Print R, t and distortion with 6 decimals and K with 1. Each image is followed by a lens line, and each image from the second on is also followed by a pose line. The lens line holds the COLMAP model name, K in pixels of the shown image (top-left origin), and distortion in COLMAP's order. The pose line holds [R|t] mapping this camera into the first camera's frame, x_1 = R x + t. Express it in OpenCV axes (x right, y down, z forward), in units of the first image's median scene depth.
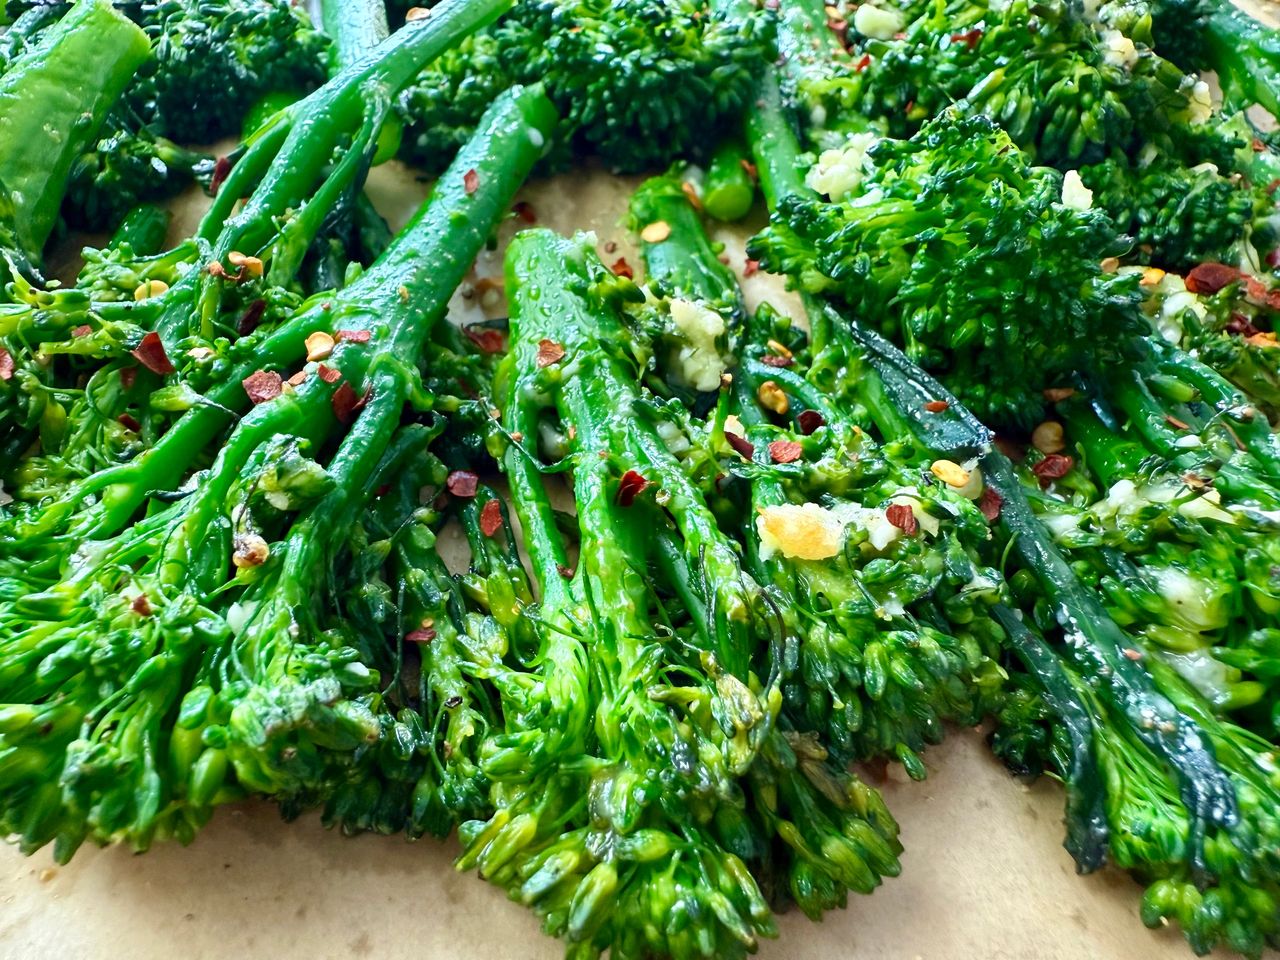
lens RADIAL K [[904.2, 0, 644.7], [0, 904.2, 474.9], [0, 0, 1]] dist [0.026660, -0.011336]
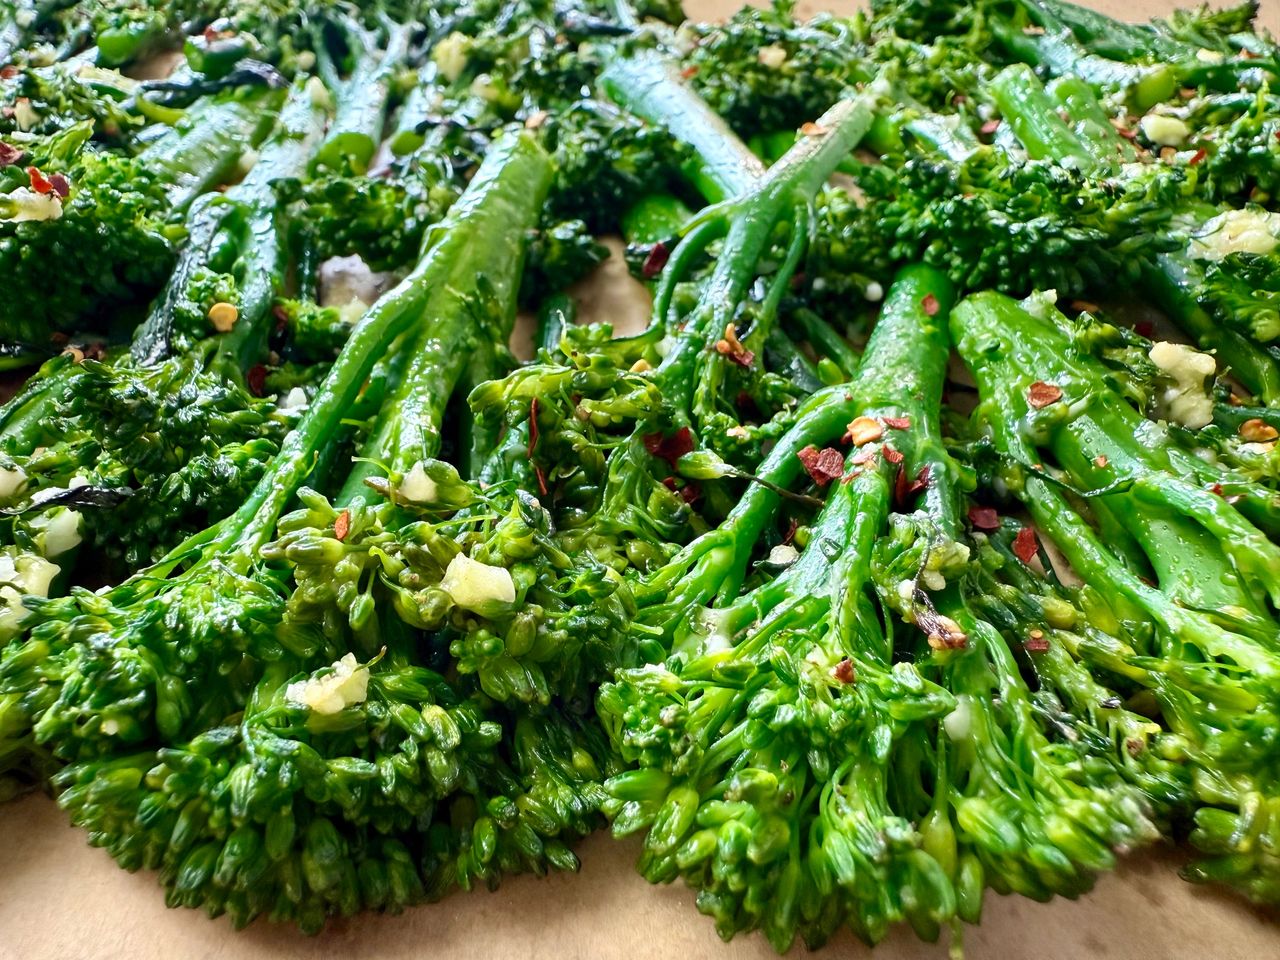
lens RADIAL K [[911.4, 0, 681.7], [0, 911.4, 480.7], [0, 0, 1]] dist [0.064023, 0.001759]
pose [[0.999588, -0.028418, 0.003953, -0.588796], [0.028680, 0.985600, -0.166644, 0.142723], [0.000840, 0.166688, 0.986009, -0.050065]]
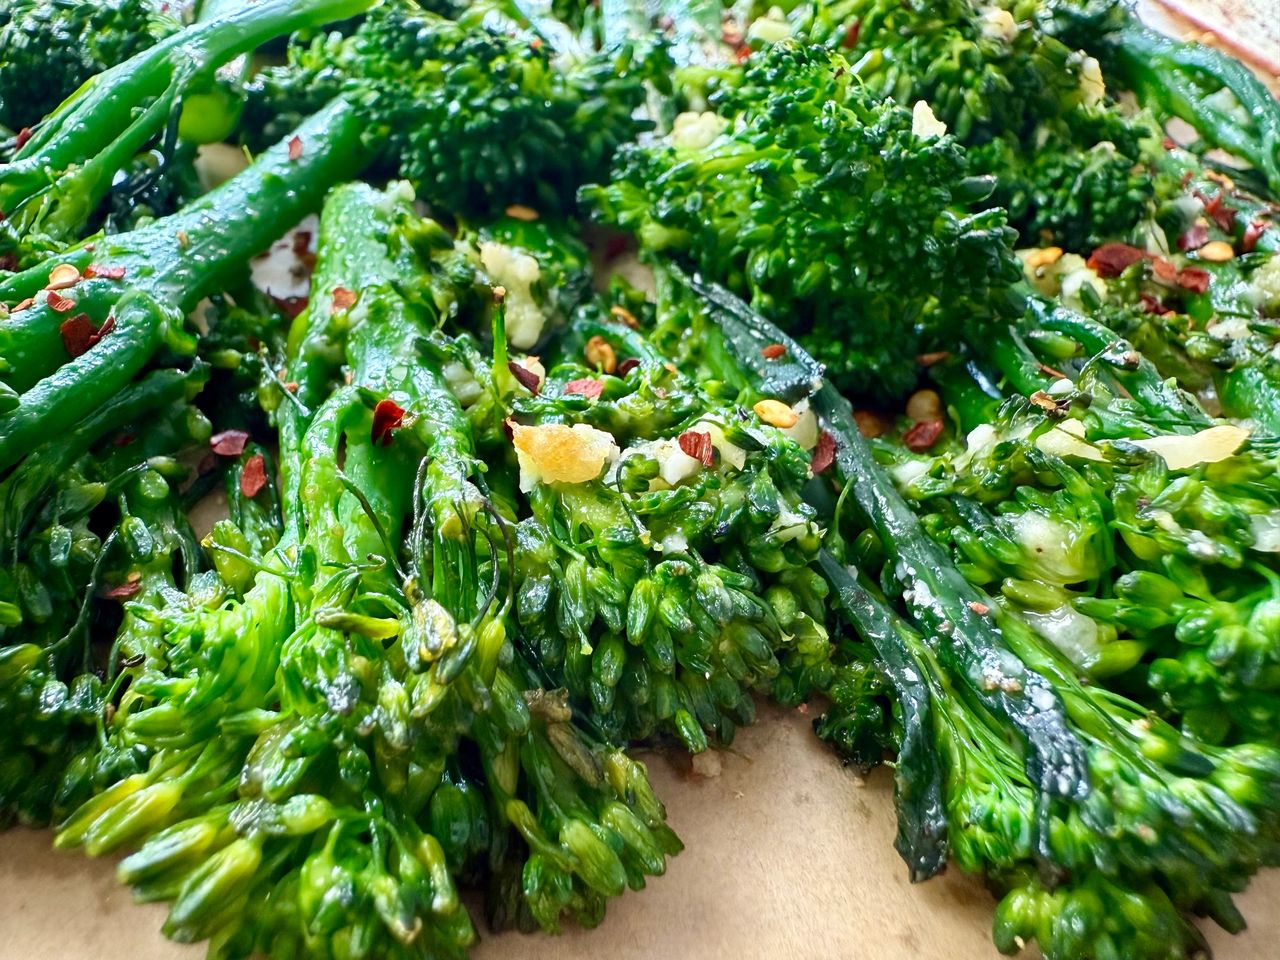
lens RADIAL K [[903.0, 0, 640.0], [0, 903.0, 480.0], [0, 0, 1]] dist [0.009062, 0.008883]
pose [[0.999845, -0.004041, -0.017155, 0.220748], [0.001927, 0.992585, -0.121537, 0.162525], [0.017519, 0.121485, 0.992439, 0.157741]]
